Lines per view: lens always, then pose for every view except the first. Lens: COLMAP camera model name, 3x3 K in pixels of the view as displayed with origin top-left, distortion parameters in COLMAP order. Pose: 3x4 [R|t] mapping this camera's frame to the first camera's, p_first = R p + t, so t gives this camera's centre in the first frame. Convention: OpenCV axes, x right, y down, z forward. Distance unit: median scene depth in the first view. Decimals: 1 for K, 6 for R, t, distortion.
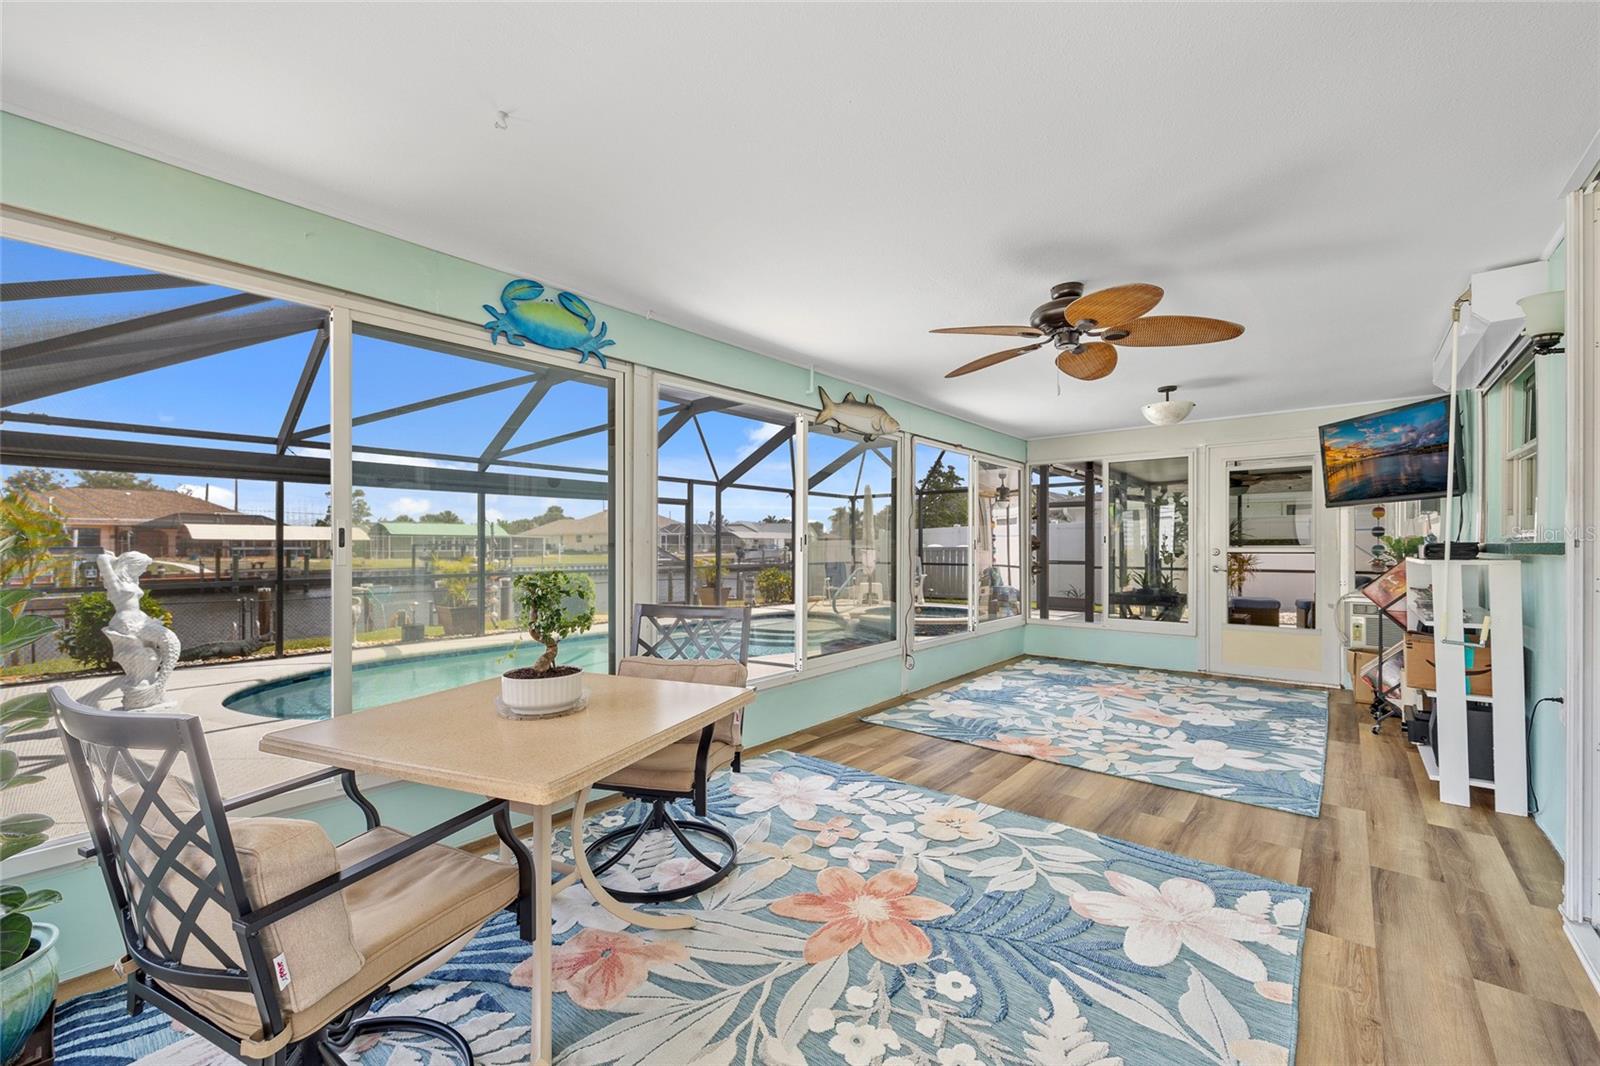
lens RADIAL K [[654.4, 0, 796.1], [0, 654.4, 546.9], [0, 0, 1]] dist [-0.001715, -0.000209]
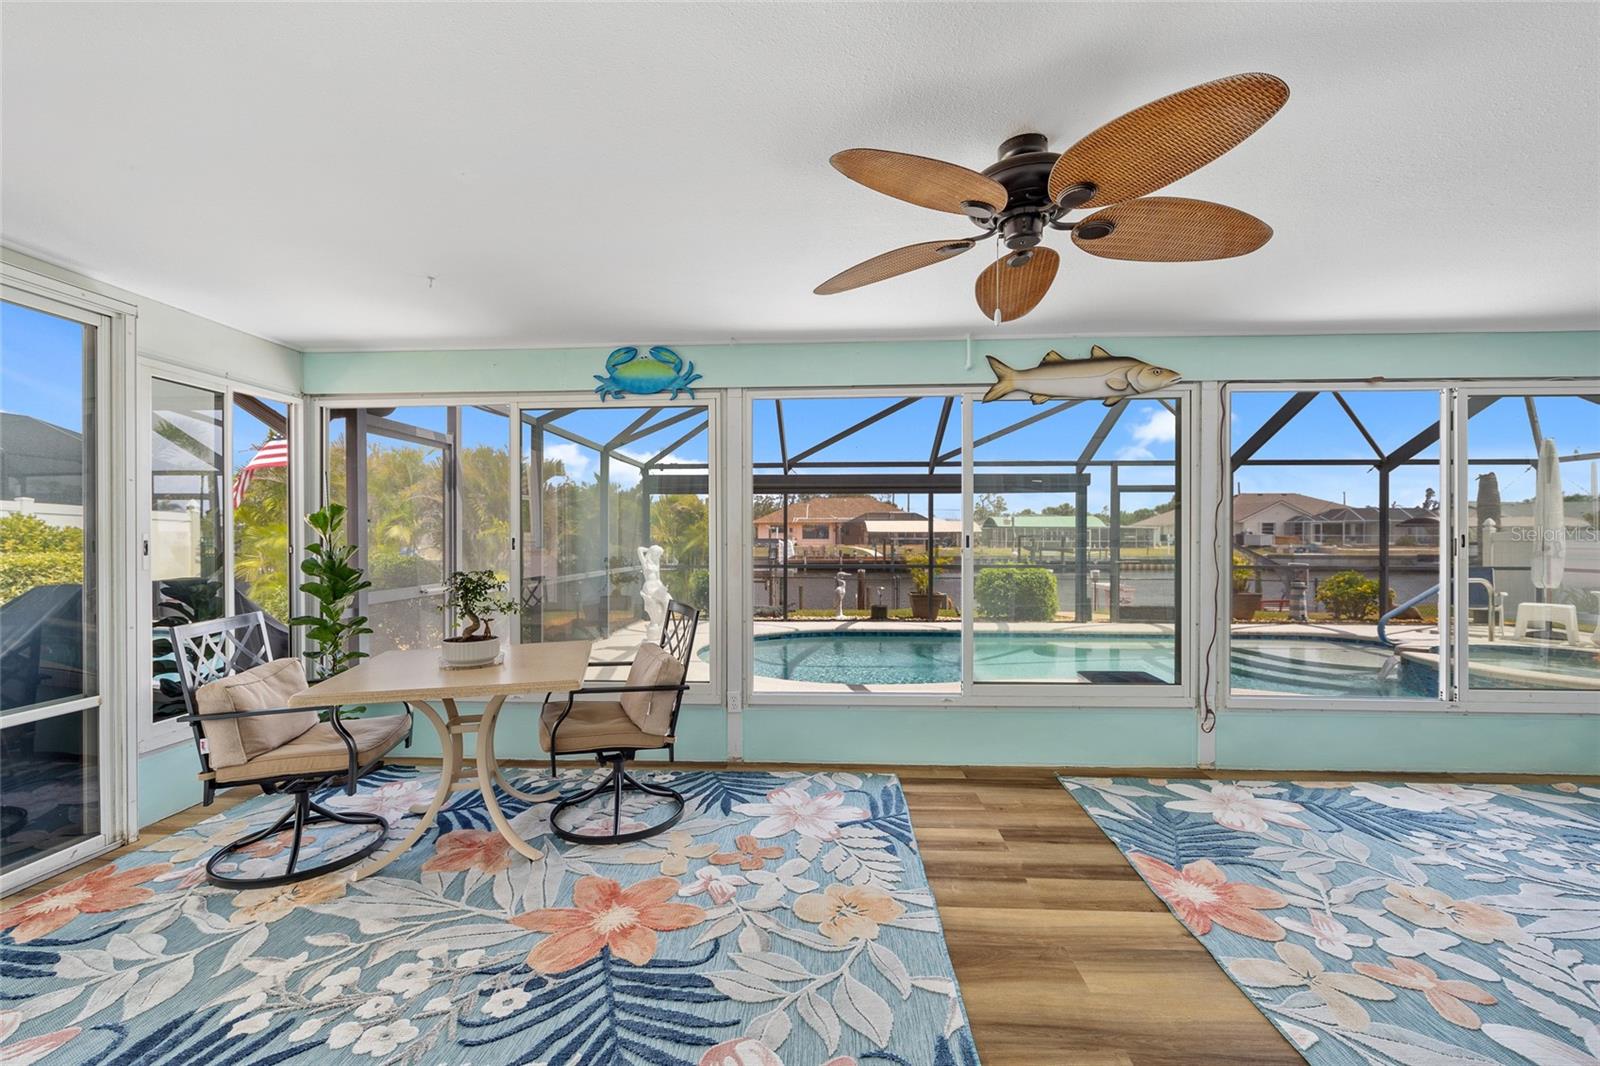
lens RADIAL K [[641.9, 0, 786.0], [0, 641.9, 537.8], [0, 0, 1]] dist [-0.000366, -0.000076]
pose [[0.603049, 0.001575, -0.797703, 0.476882], [-0.000899, 0.999999, 0.001295, -0.015255], [0.797704, -0.000064, 0.603050, 0.278356]]
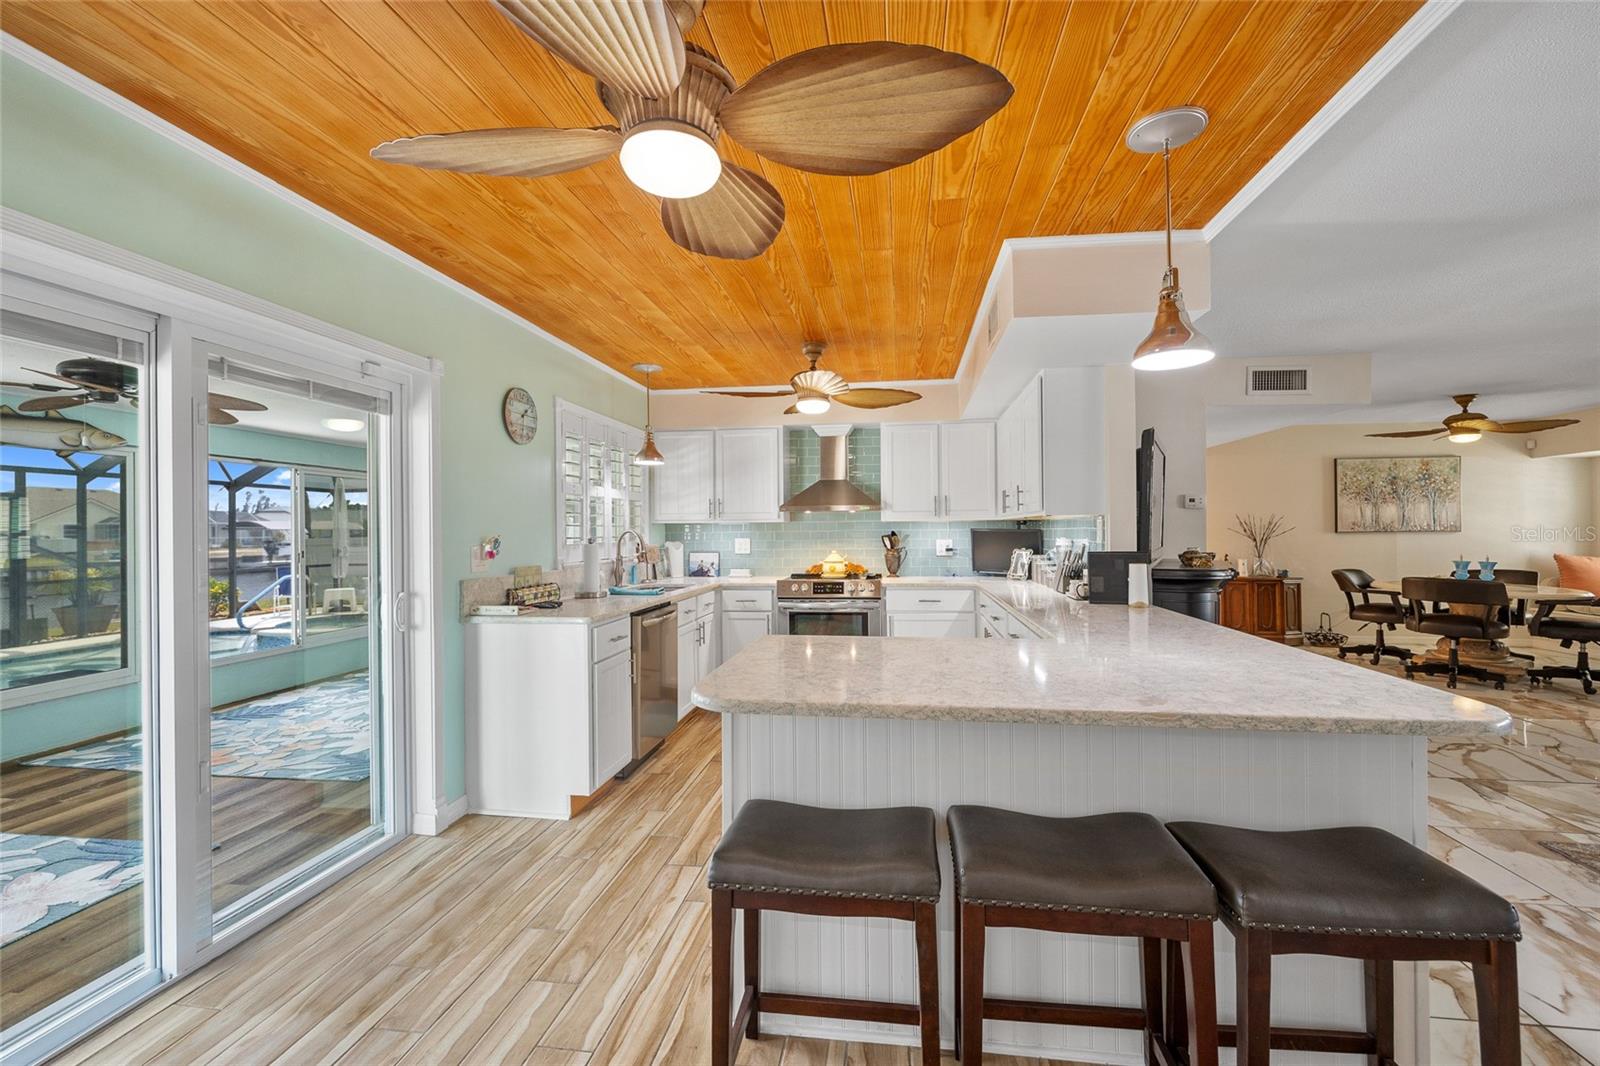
lens RADIAL K [[661.5, 0, 829.3], [0, 661.5, 531.4], [0, 0, 1]] dist [-0.007298, 0.000070]
pose [[0.832907, -0.007185, 0.553366, 0.511004], [0.009855, 0.999950, -0.001851, -0.045128], [-0.553325, 0.006995, 0.832936, -0.373797]]
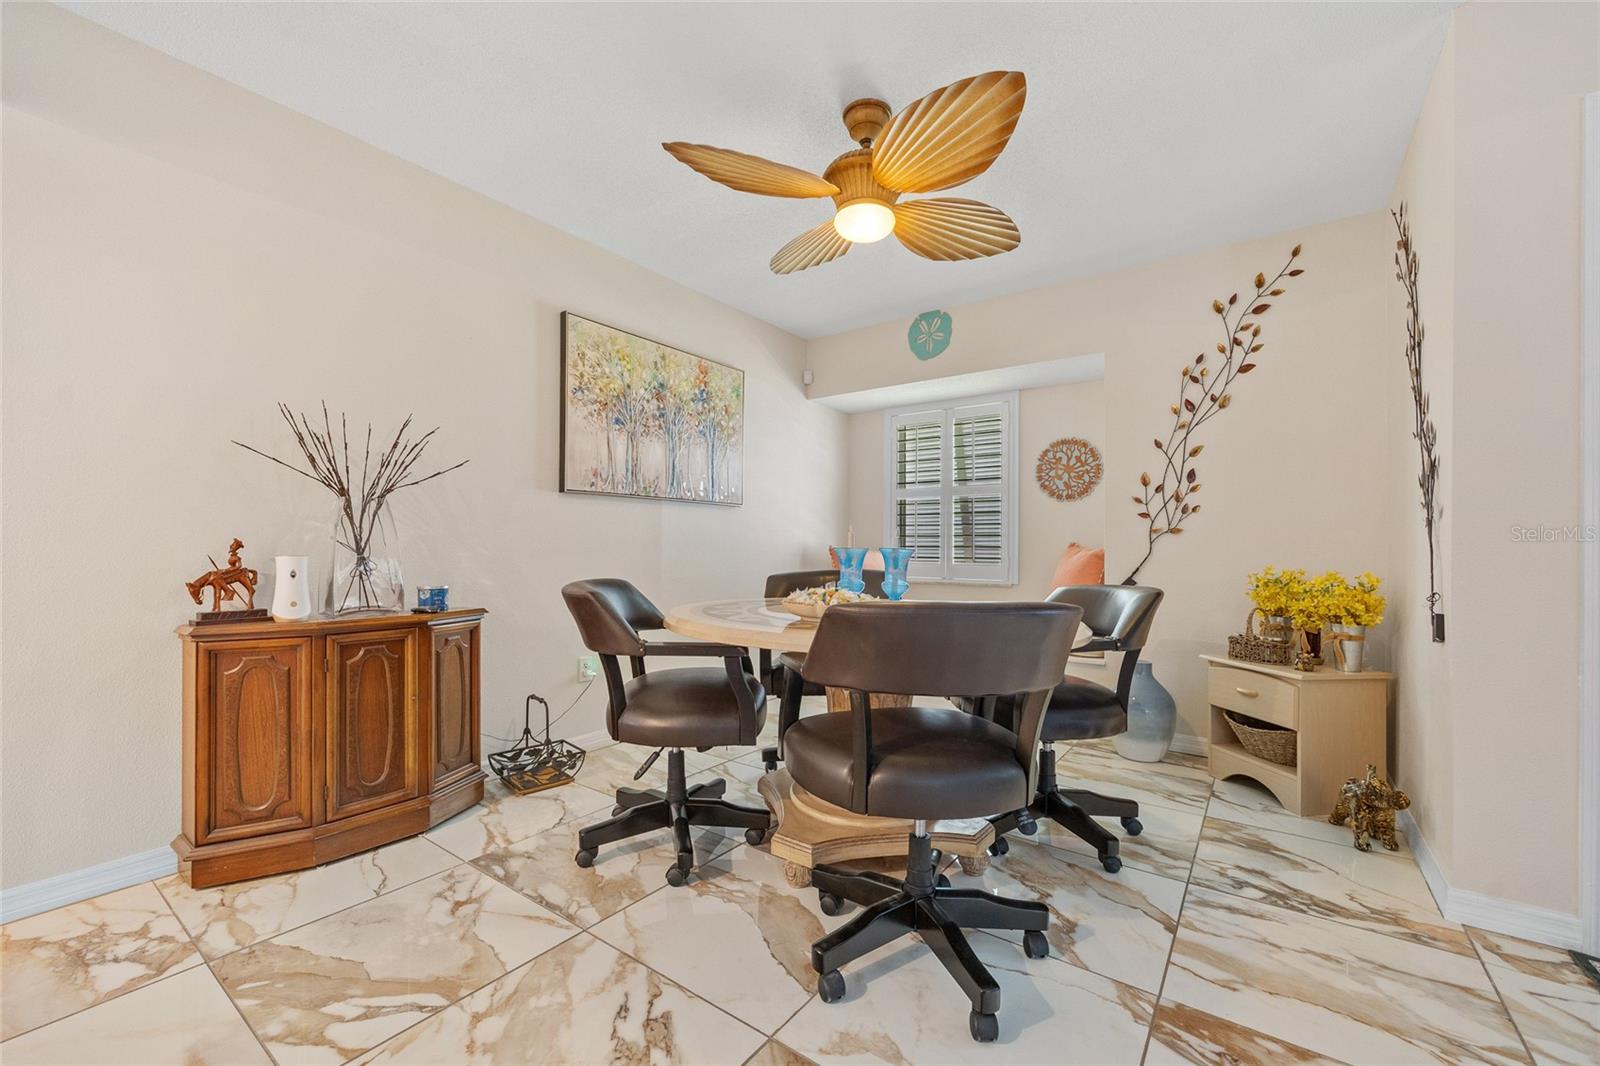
lens RADIAL K [[644.1, 0, 792.3], [0, 644.1, 542.4], [0, 0, 1]] dist [-0.003907, 0.000088]
pose [[-0.066849, 0.002843, 0.997759, 1.916821], [0.000625, 0.999996, -0.002807, 0.027720], [-0.997763, 0.000436, -0.066851, 0.146234]]
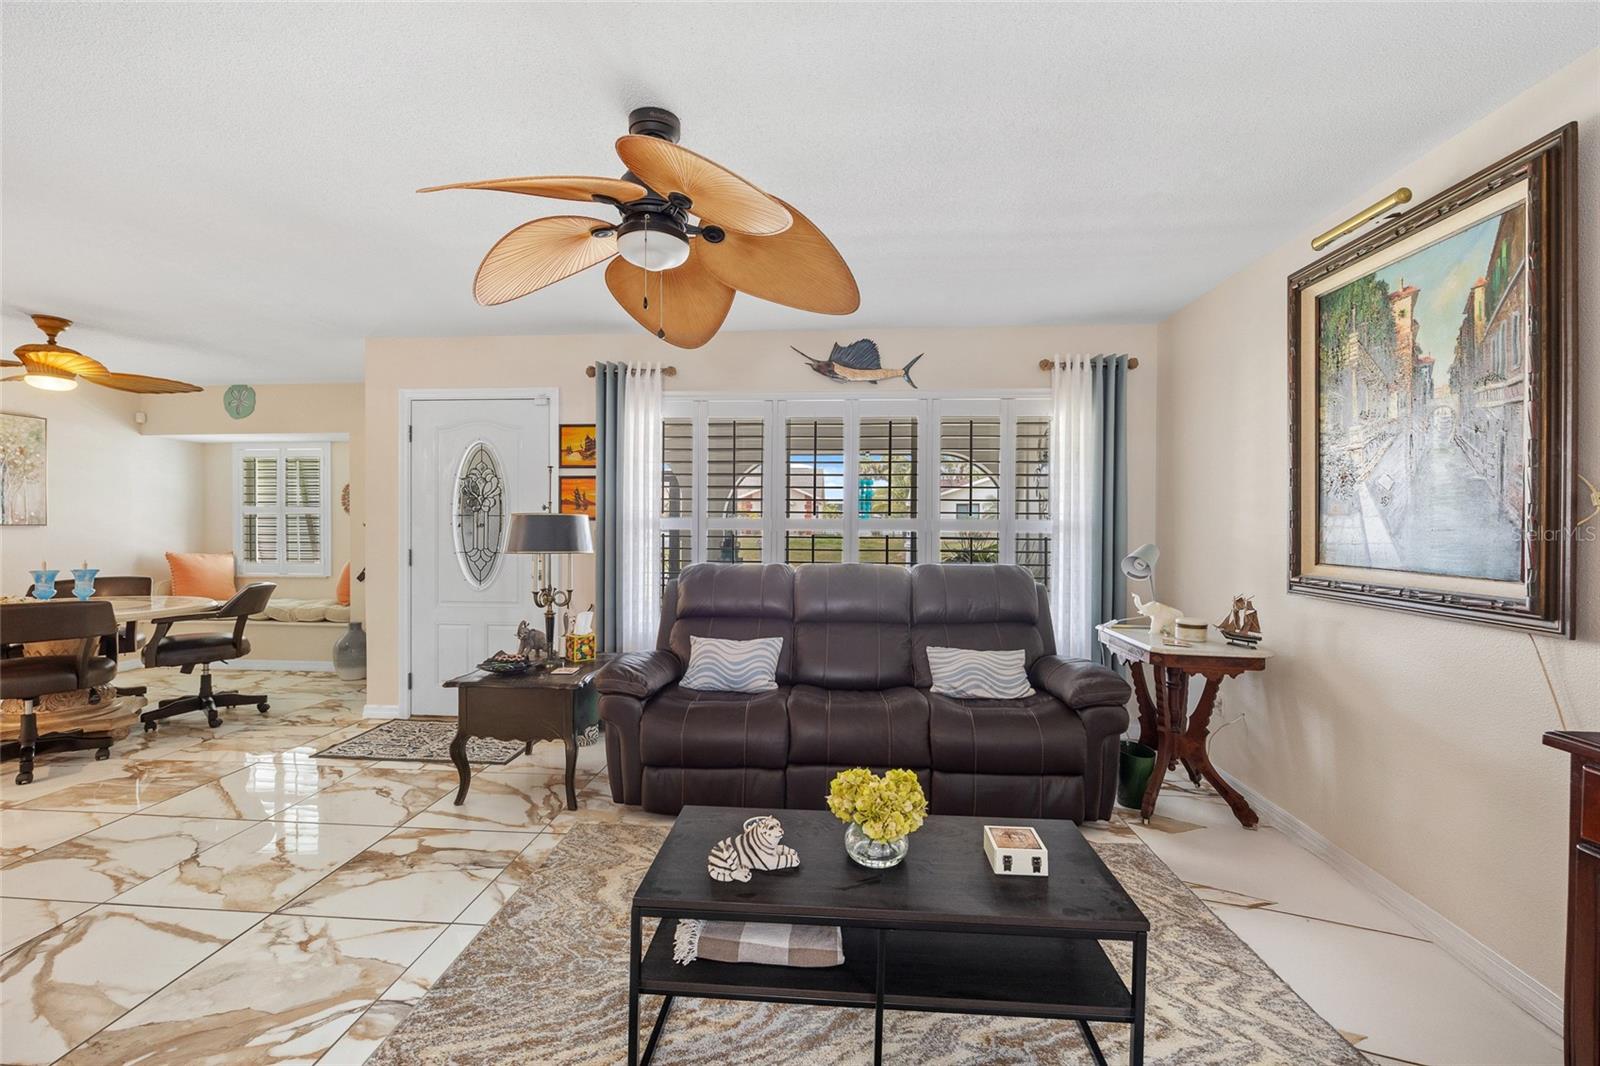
lens RADIAL K [[657.5, 0, 749.6], [0, 657.5, 522.0], [0, 0, 1]] dist [0.023625, -0.007398]
pose [[-0.554225, -0.001554, 0.832366, 1.050467], [0.001868, 0.999993, 0.003111, -0.040879], [-0.832365, 0.003279, -0.554218, -0.261755]]
